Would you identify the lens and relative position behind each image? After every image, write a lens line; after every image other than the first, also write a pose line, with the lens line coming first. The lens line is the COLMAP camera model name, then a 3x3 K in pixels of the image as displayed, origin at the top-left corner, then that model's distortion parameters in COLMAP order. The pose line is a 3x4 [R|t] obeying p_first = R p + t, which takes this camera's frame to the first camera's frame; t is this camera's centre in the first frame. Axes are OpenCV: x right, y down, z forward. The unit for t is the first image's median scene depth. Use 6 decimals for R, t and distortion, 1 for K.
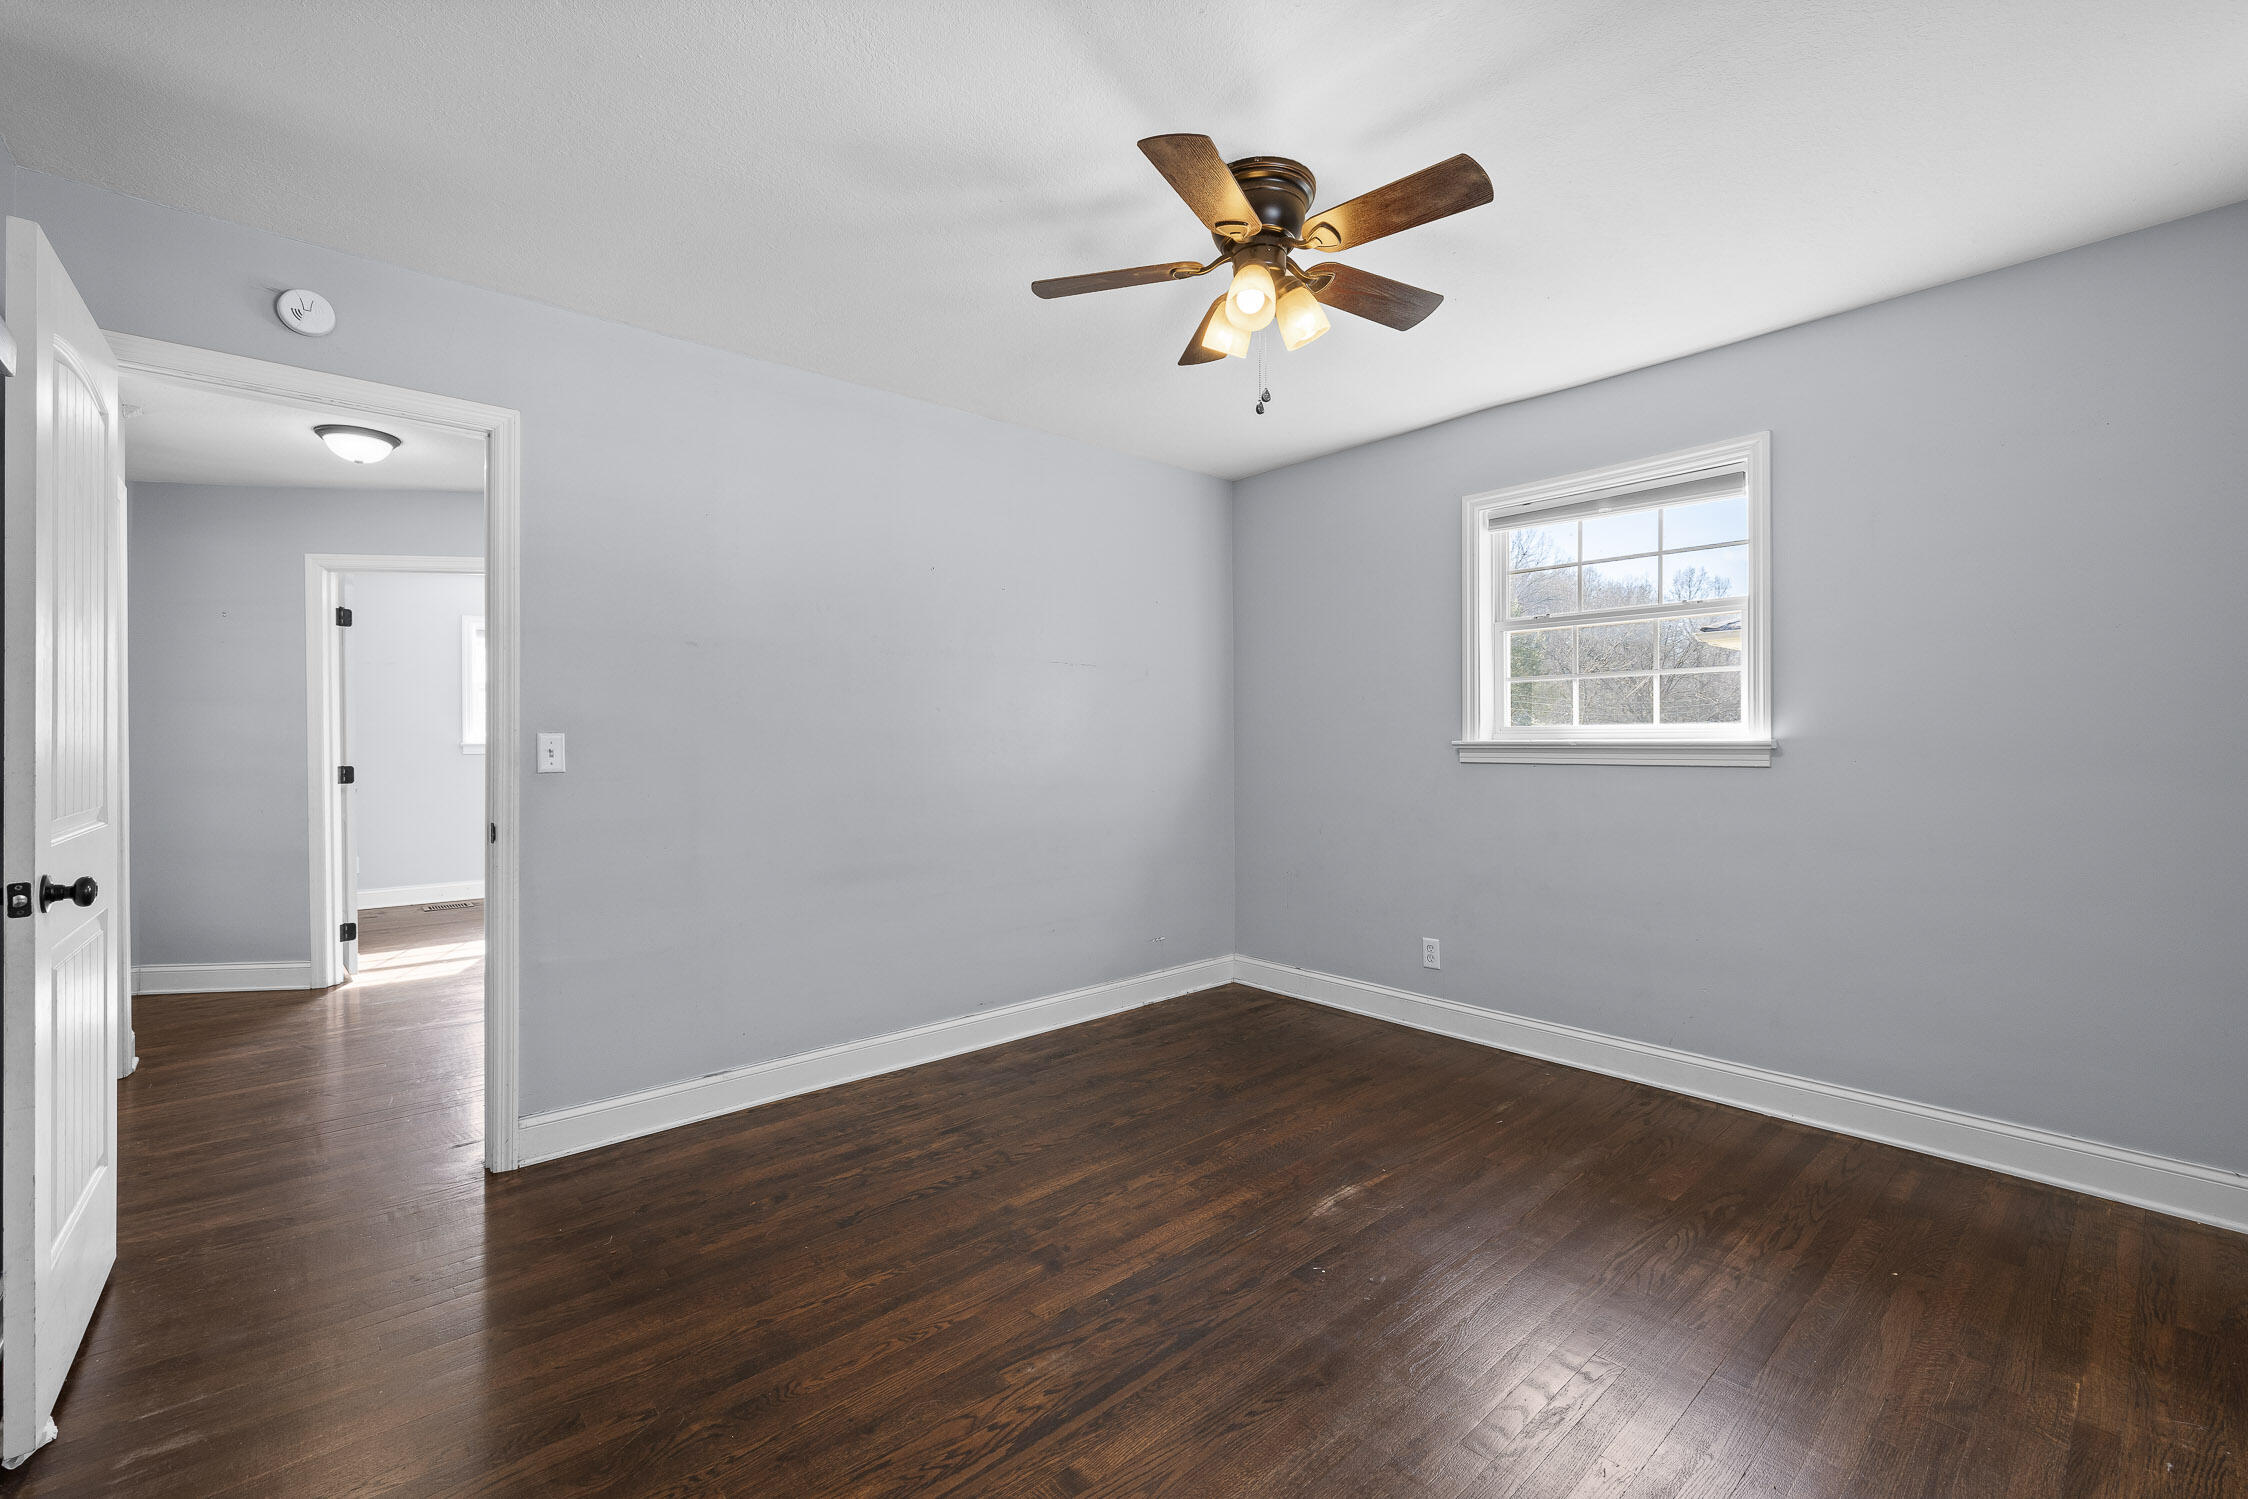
lens RADIAL K [[952.8, 0, 1124.2], [0, 952.8, 744.0], [0, 0, 1]] dist [0.000436, 0.000051]
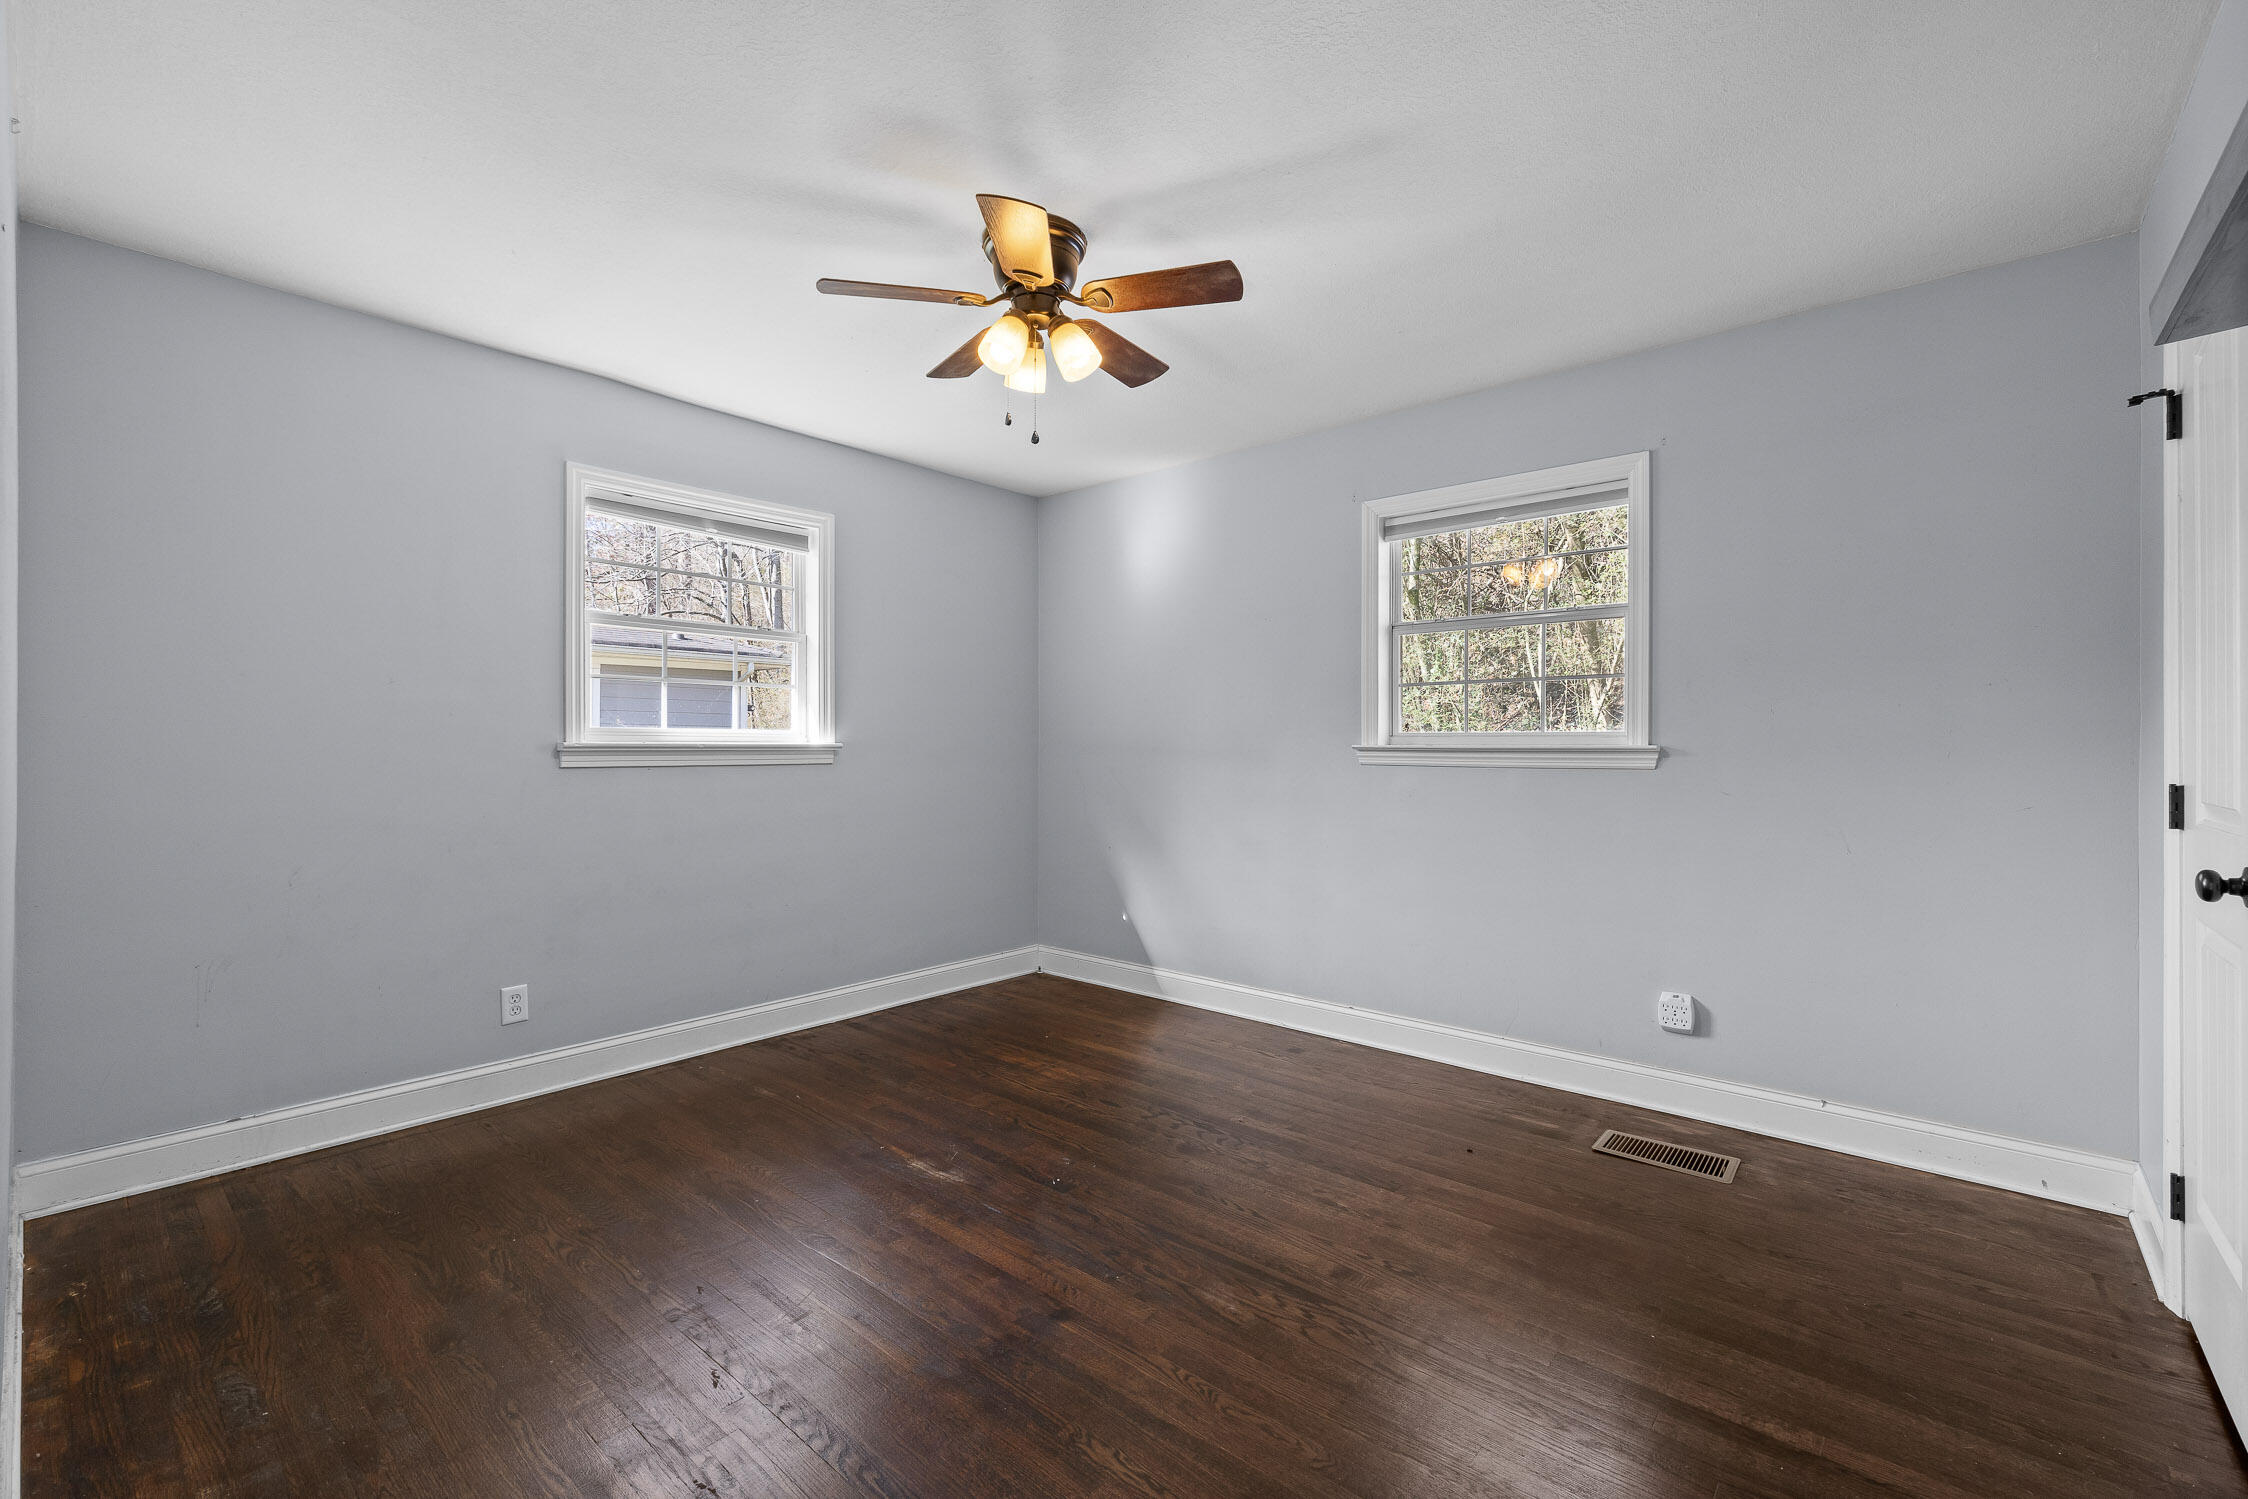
lens RADIAL K [[952.8, 0, 1124.2], [0, 952.8, 744.0], [0, 0, 1]] dist [0.000436, 0.000051]
pose [[-0.131520, 0.007640, 0.991284, -0.658138], [0.003837, 0.999967, -0.007198, 0.007447], [-0.991306, 0.002857, -0.131545, 0.707095]]
